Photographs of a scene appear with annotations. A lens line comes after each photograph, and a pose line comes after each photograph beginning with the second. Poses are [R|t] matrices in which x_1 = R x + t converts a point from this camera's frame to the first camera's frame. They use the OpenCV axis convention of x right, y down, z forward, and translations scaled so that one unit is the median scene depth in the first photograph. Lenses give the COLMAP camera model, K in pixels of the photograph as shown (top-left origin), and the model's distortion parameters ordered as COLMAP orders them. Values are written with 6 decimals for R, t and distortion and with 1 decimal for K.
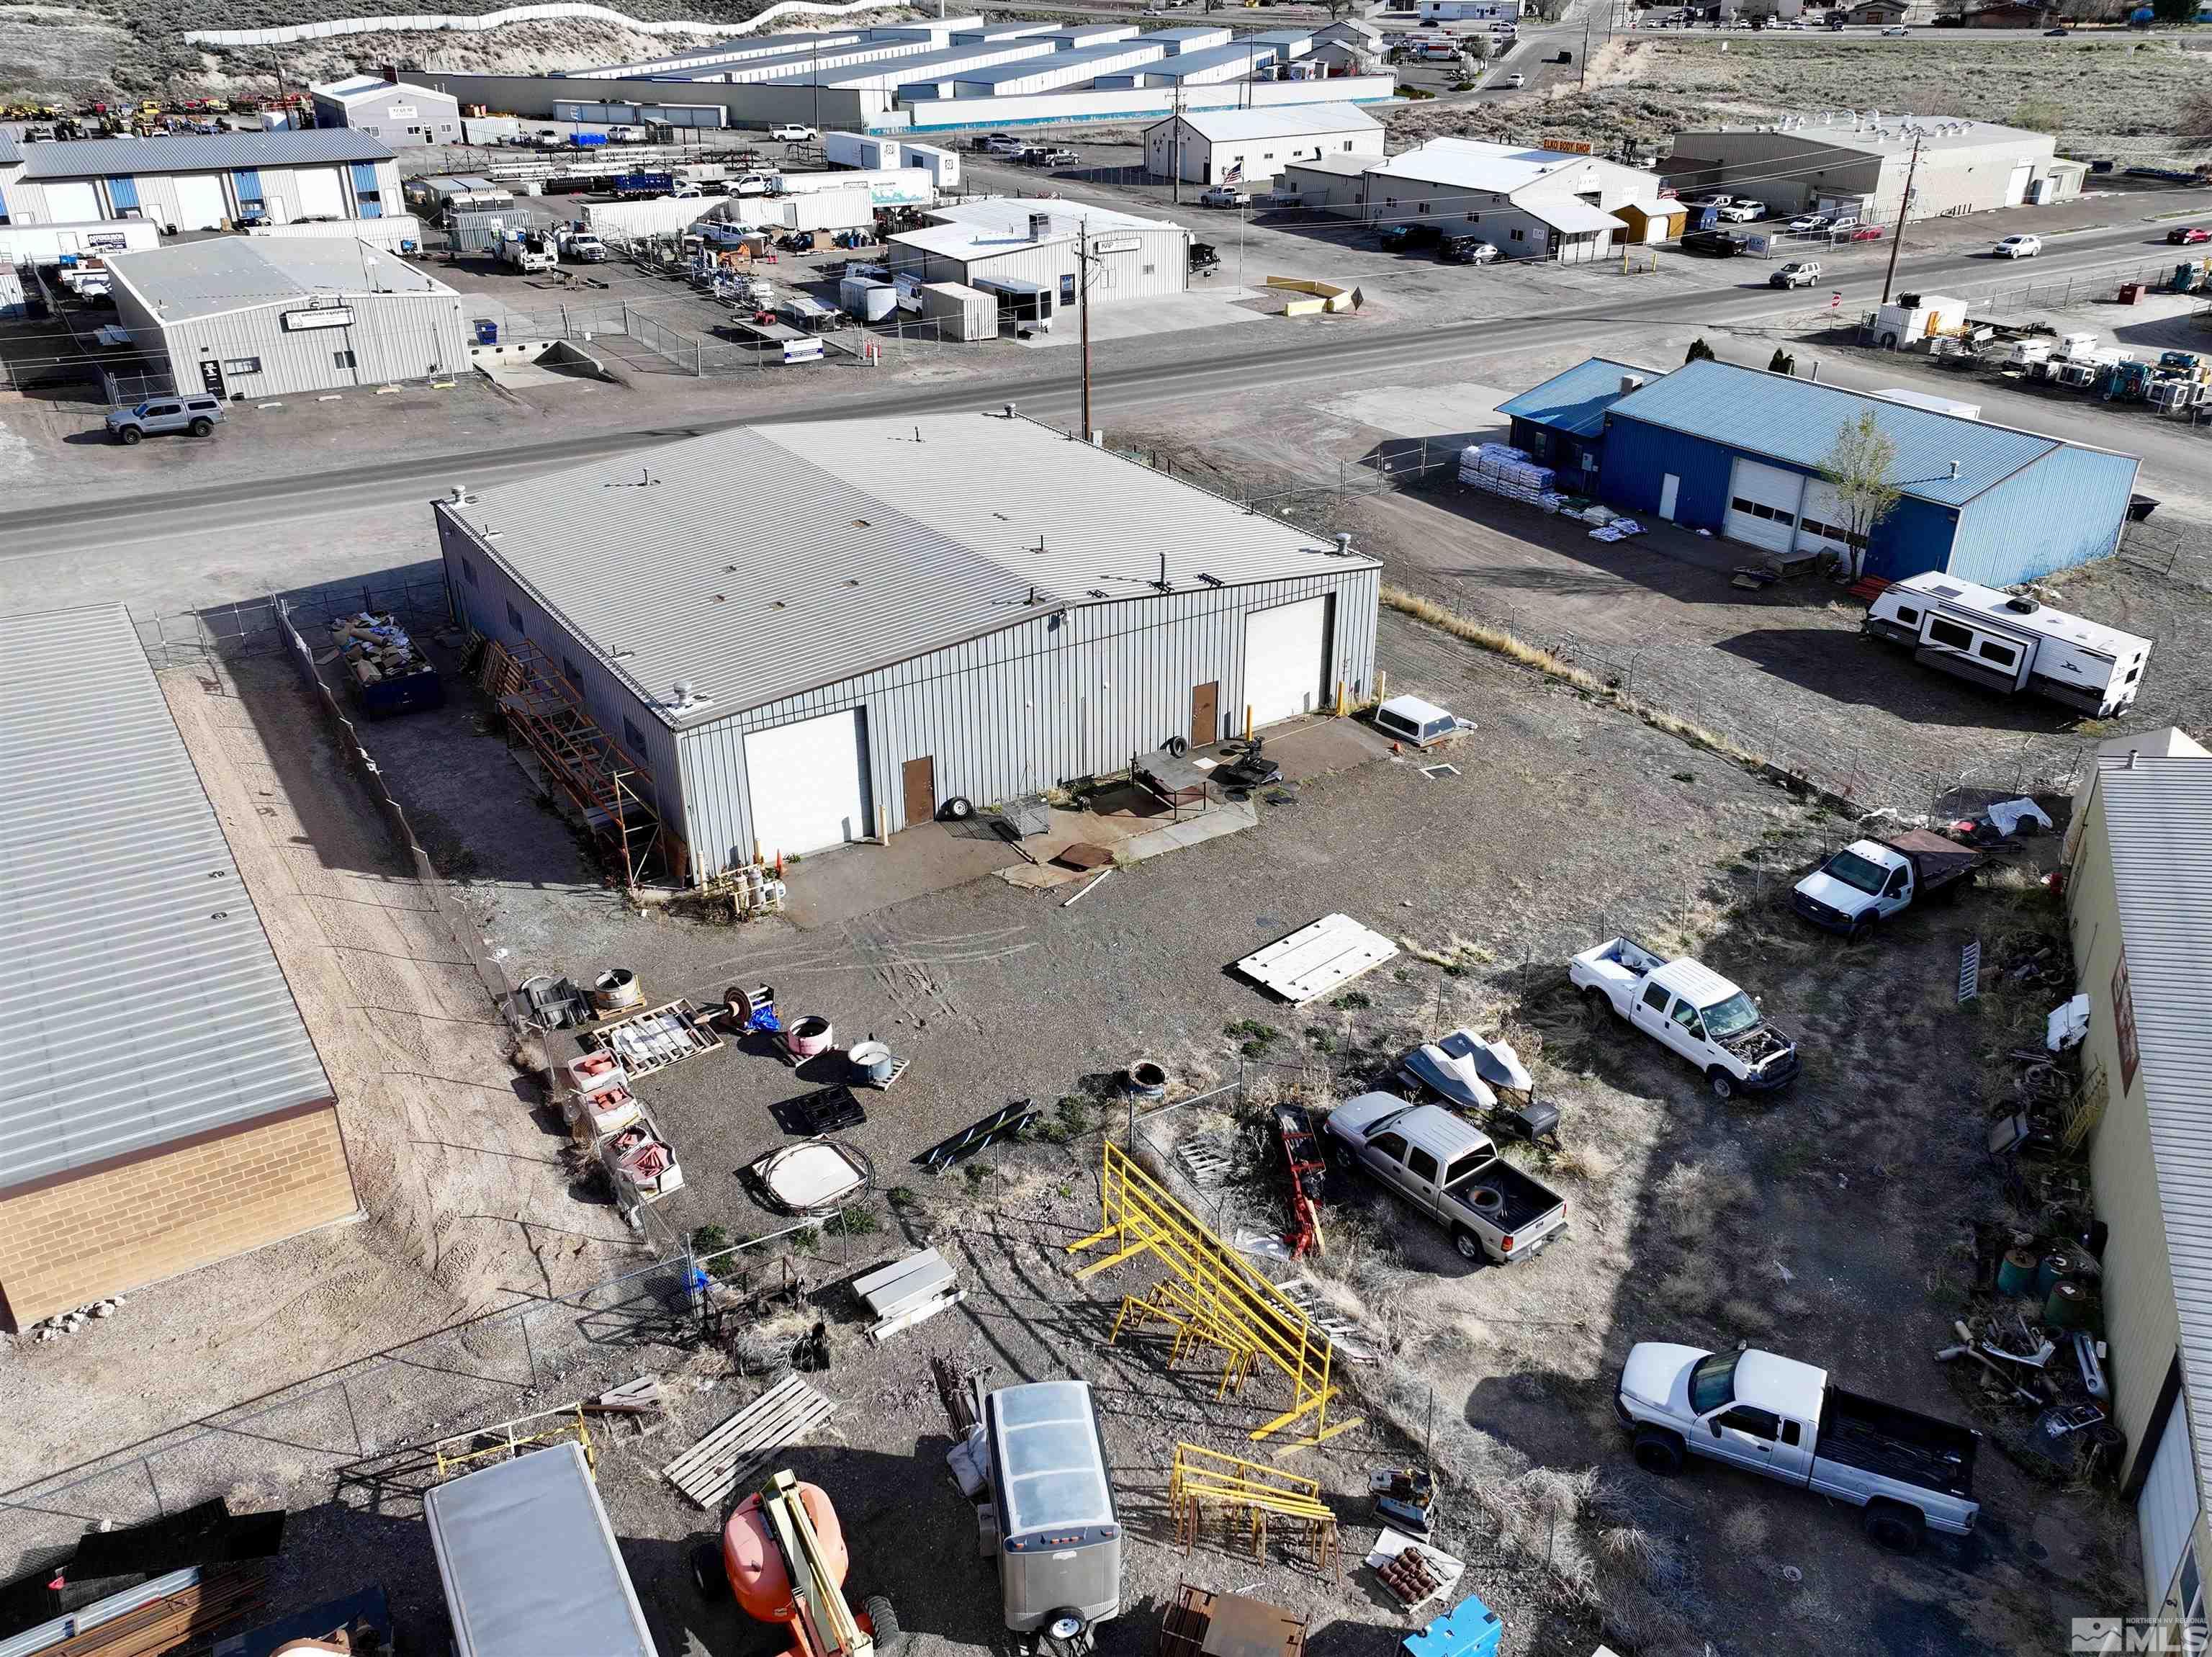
lens RADIAL K [[1756.4, 0, 1110.4], [0, 1756.4, 826.2], [0, 0, 1]] dist [0.002768, 0.004451]
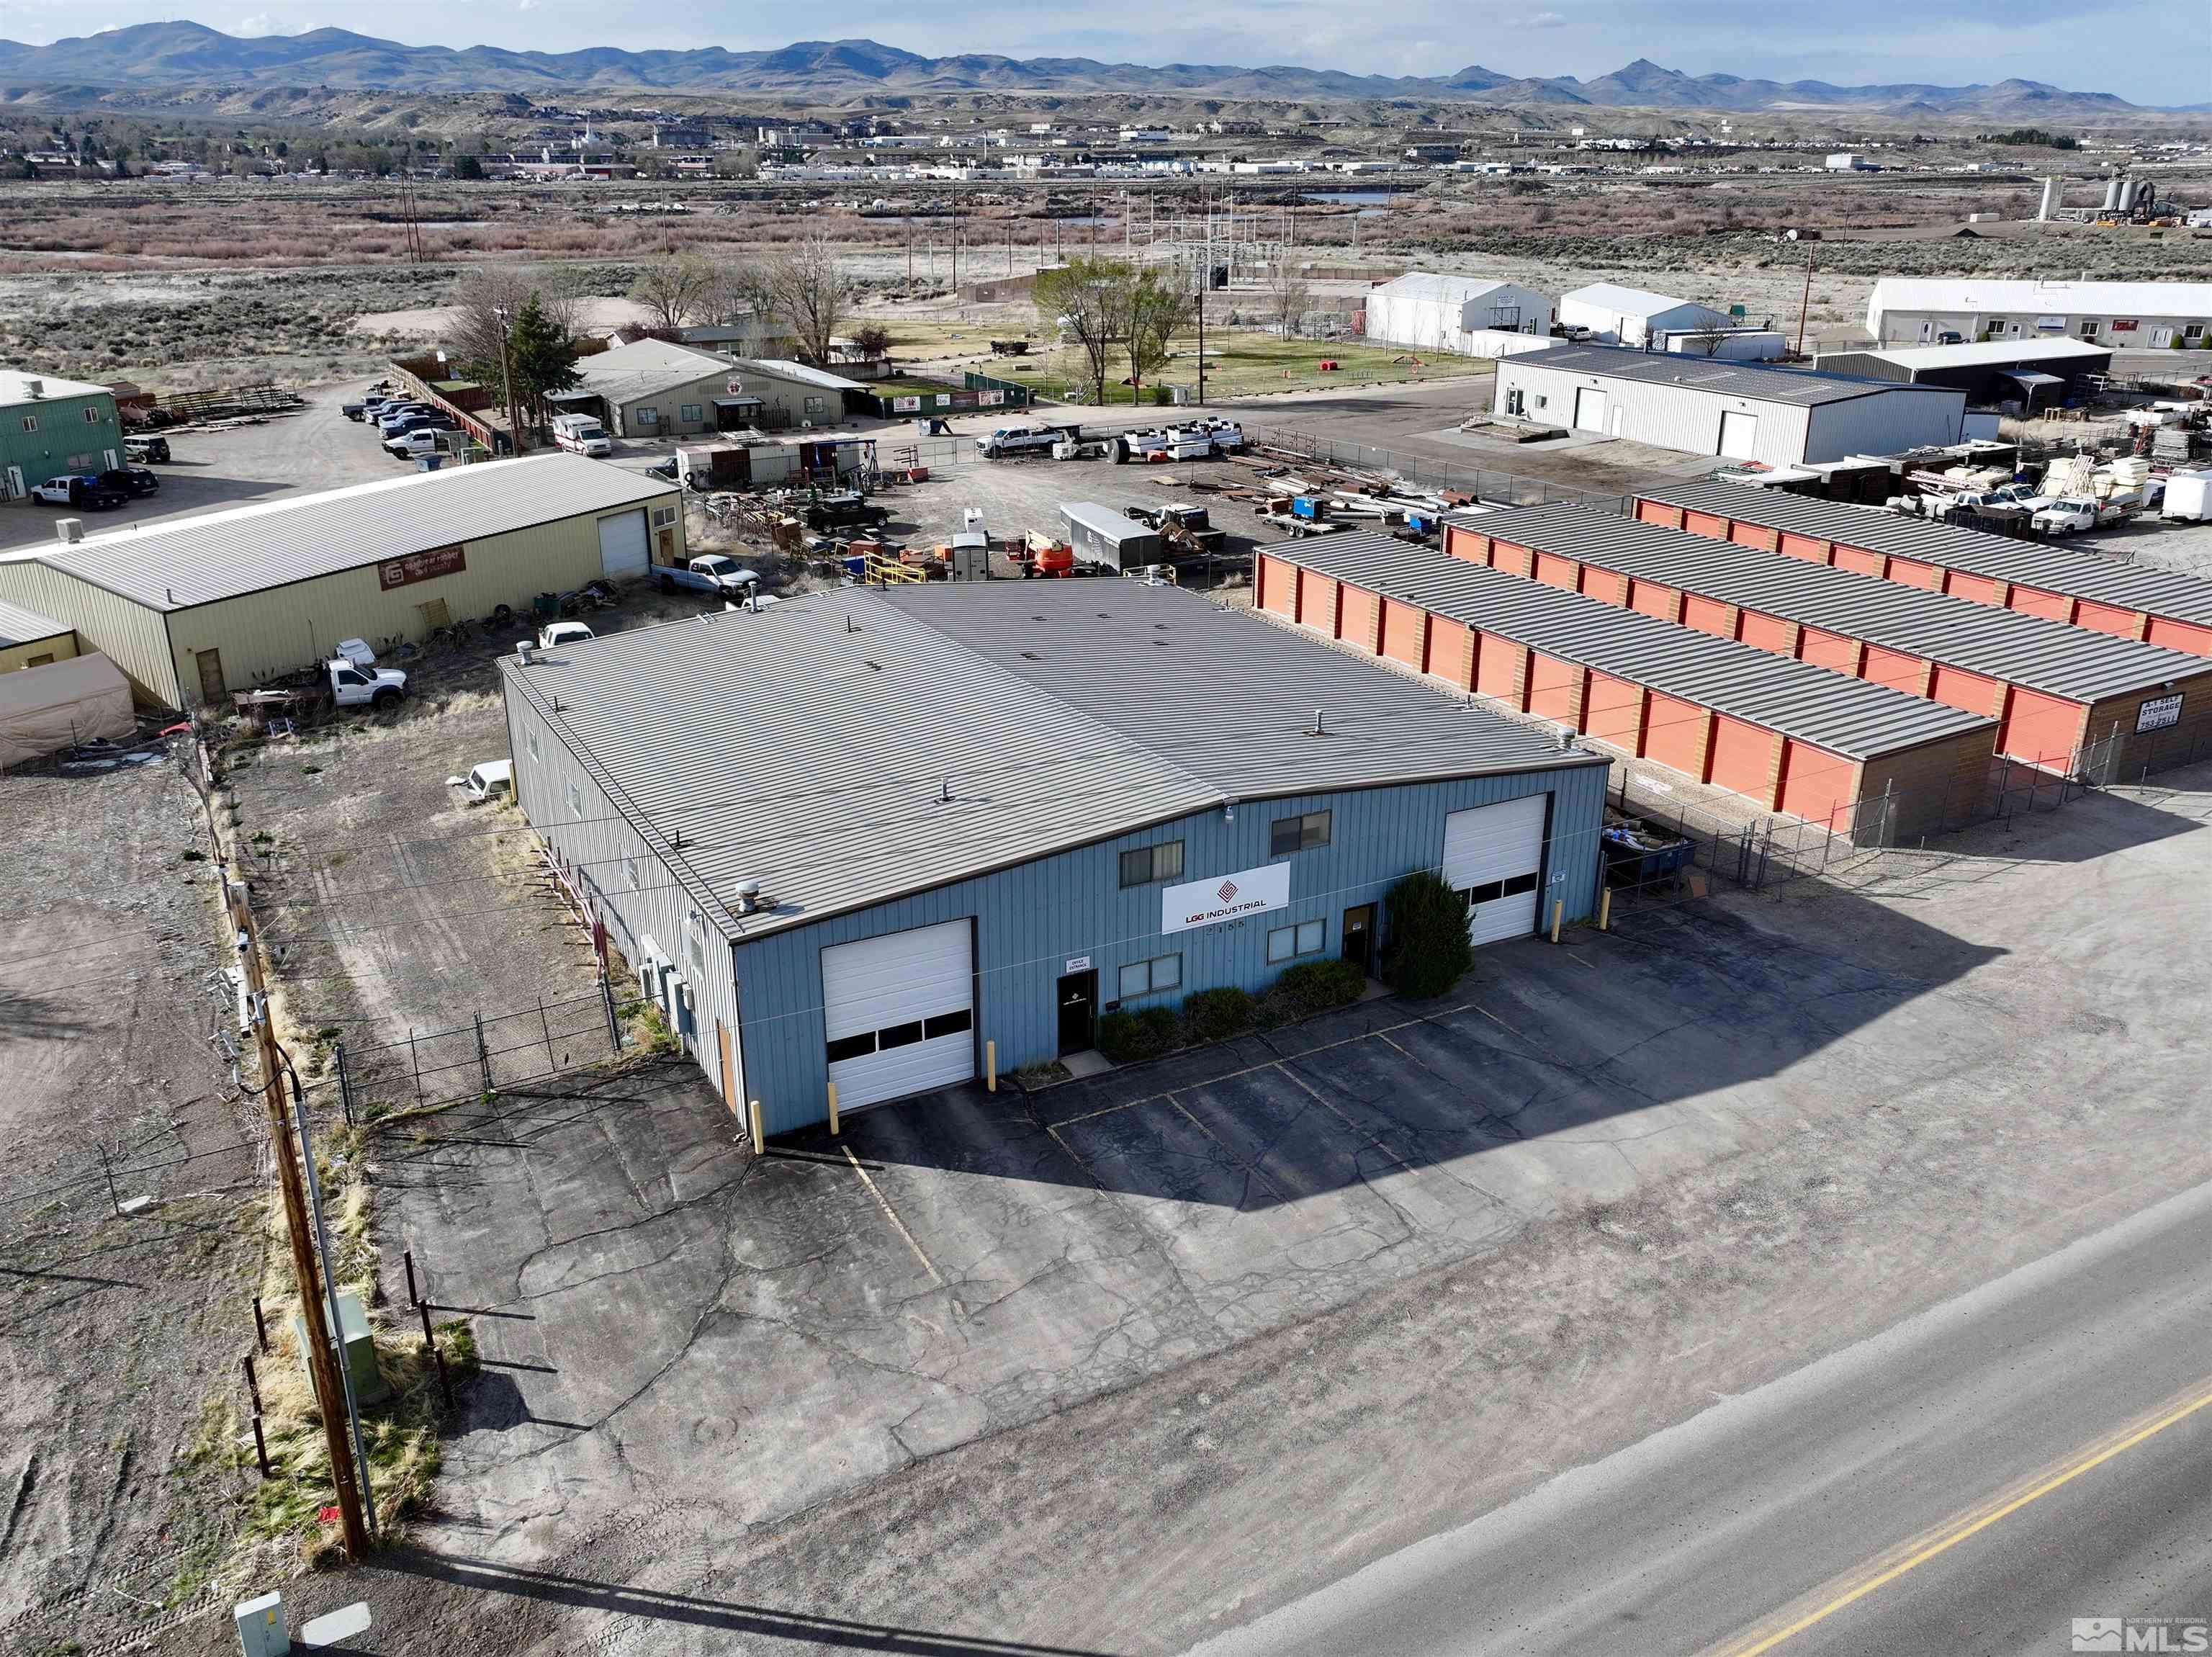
lens RADIAL K [[1756.4, 0, 1110.4], [0, 1756.4, 826.2], [0, 0, 1]] dist [0.002768, 0.004451]
pose [[-0.997459, -0.027697, 0.065644, -0.270012], [0.030432, 0.667457, 0.744027, -0.867628], [-0.064422, 0.744133, -0.664918, 1.830839]]
